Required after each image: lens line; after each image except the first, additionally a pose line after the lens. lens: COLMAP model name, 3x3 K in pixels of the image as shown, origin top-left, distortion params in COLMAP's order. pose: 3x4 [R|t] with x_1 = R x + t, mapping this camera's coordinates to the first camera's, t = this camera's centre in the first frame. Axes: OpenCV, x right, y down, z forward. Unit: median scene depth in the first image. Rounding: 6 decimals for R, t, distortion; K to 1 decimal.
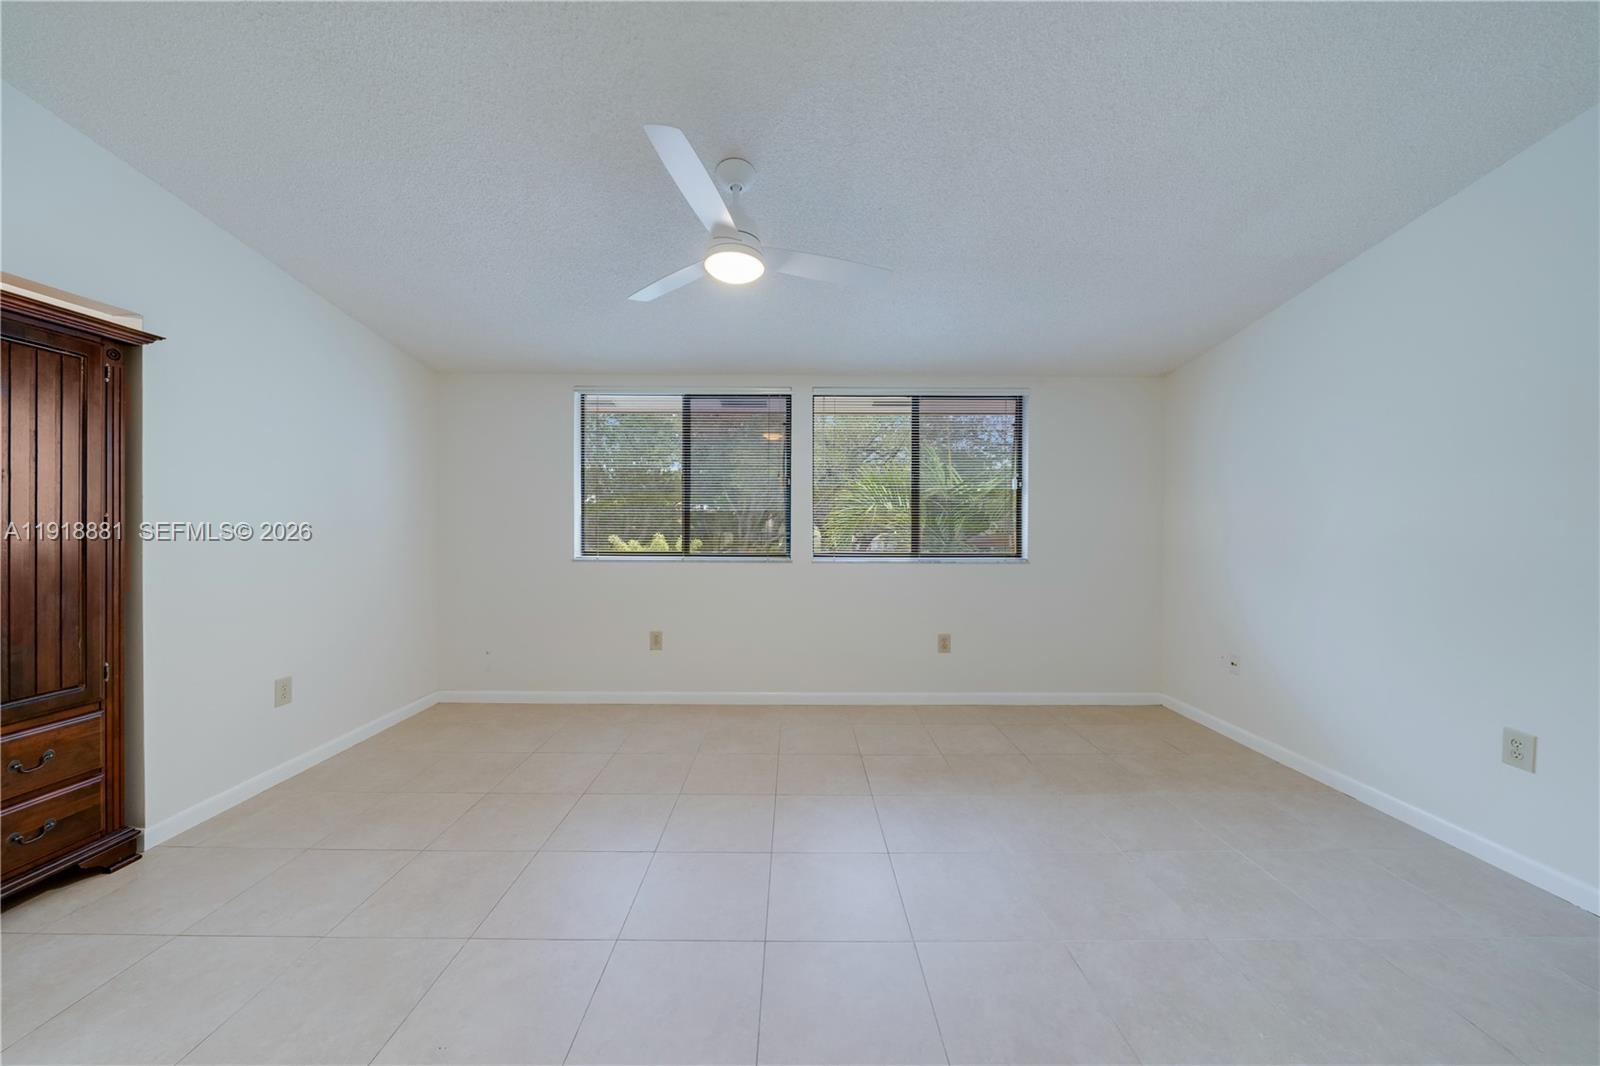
lens RADIAL K [[552.2, 0, 797.6], [0, 552.2, 529.7], [0, 0, 1]] dist [-0.000245, -0.000049]
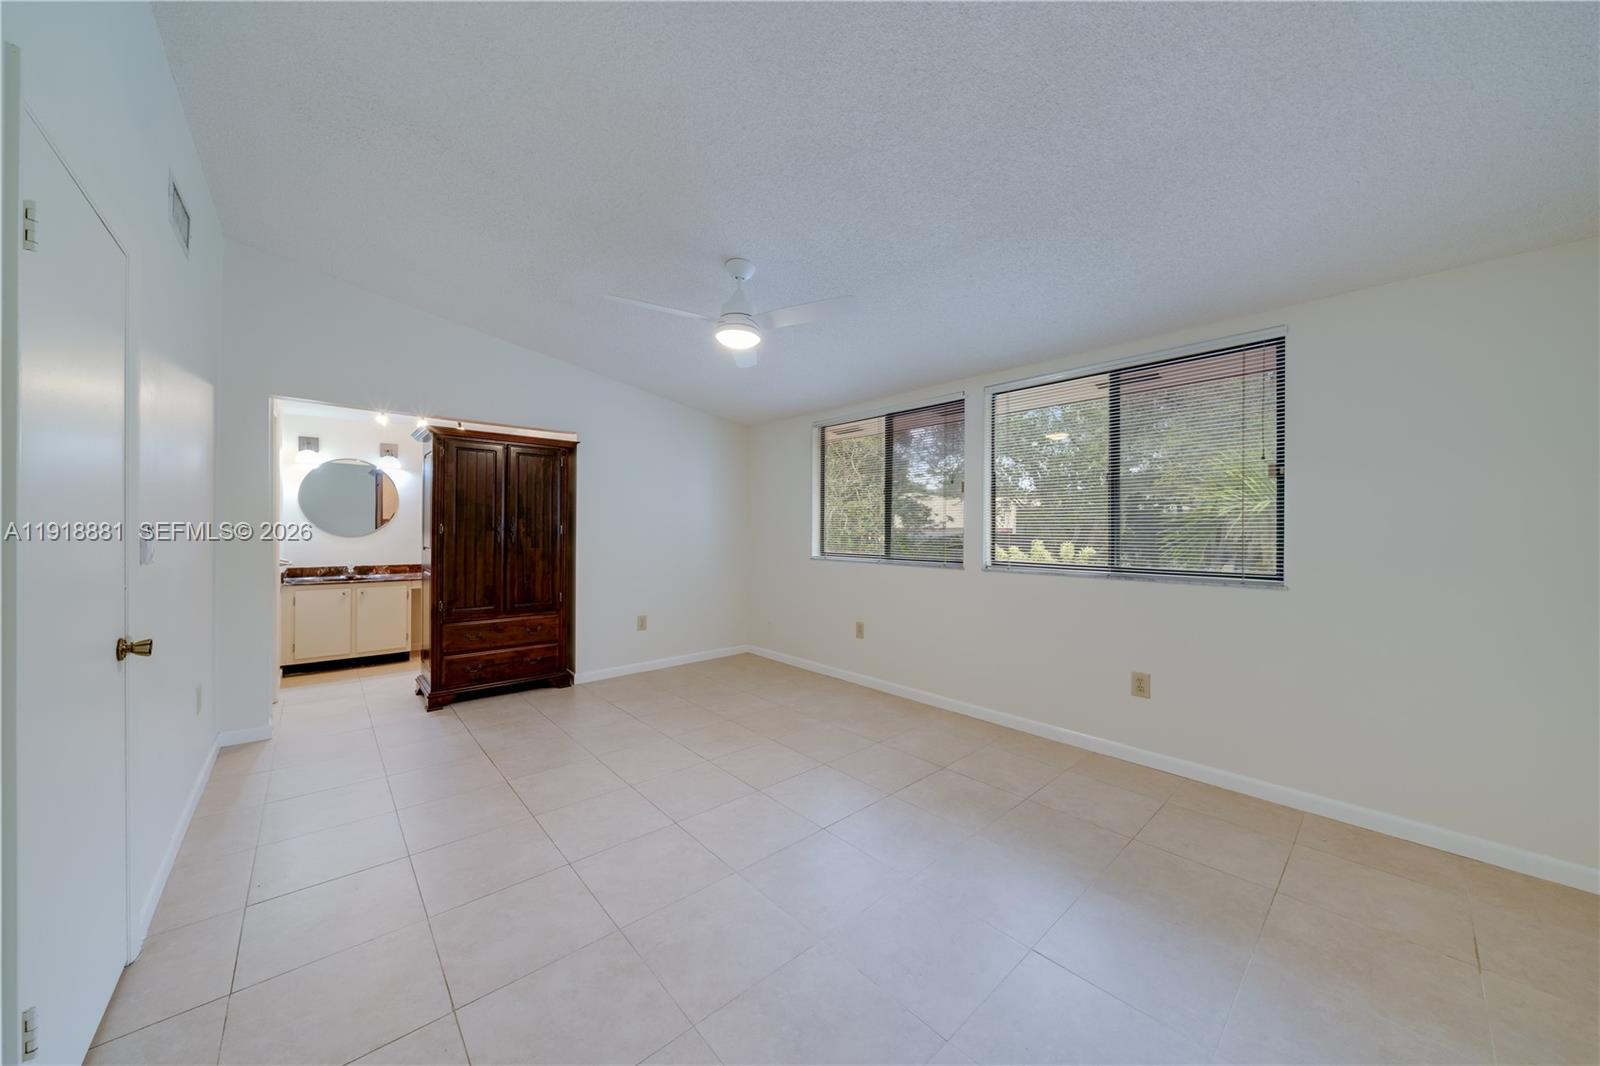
lens RADIAL K [[552.2, 0, 798.7], [0, 552.2, 529.9], [0, 0, 1]] dist [-0.000245, -0.000049]
pose [[0.659464, -0.000793, -0.751735, 0.574535], [-0.007029, 0.999949, -0.007221, -0.001846], [0.751703, 0.010046, 0.659425, 0.139860]]
